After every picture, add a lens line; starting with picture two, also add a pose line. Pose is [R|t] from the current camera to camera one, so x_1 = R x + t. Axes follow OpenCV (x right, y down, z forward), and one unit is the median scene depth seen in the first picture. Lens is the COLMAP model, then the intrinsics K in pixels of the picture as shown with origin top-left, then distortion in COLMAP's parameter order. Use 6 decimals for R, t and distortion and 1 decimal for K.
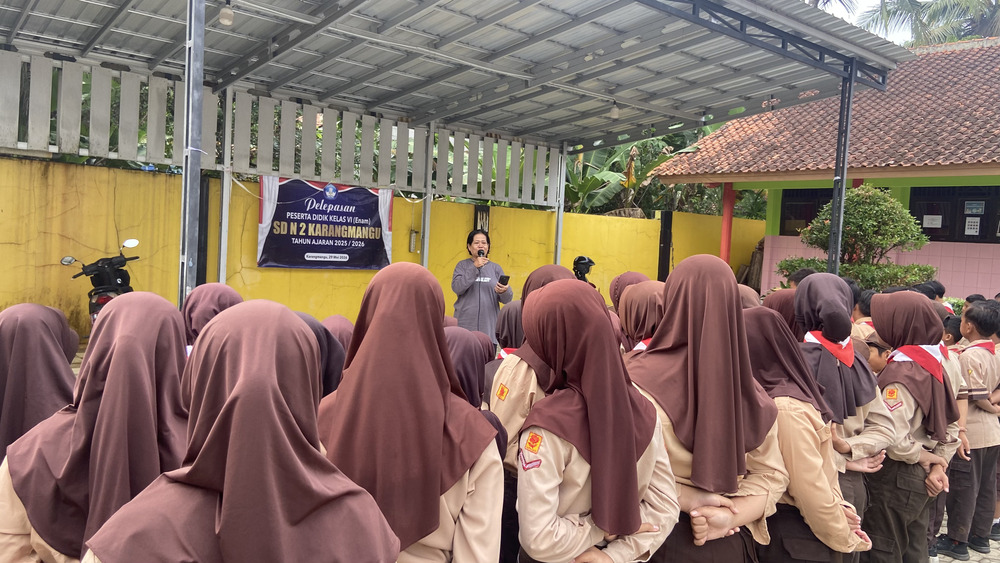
lens RADIAL K [[774.1, 0, 498.8], [0, 774.1, 282.0], [0, 0, 1]] dist [0.027938, -0.018314]
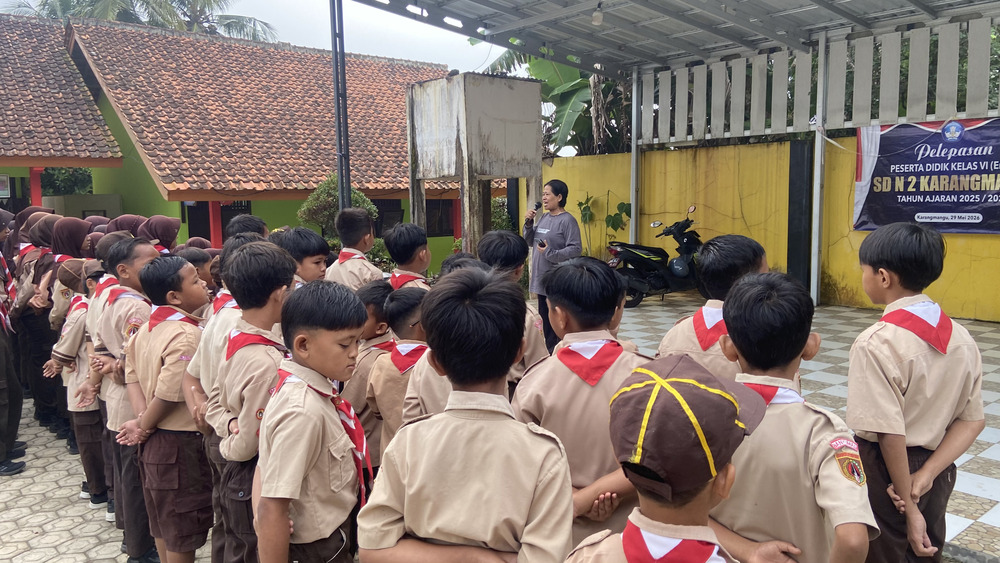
lens RADIAL K [[774.1, 0, 498.7], [0, 774.1, 282.7], [0, 0, 1]] dist [0.027938, -0.018314]
pose [[-0.037540, 0.060142, -0.997484, 0.591038], [-0.029782, 0.997677, 0.061274, -0.001677], [0.998851, 0.032008, -0.035662, 0.599675]]
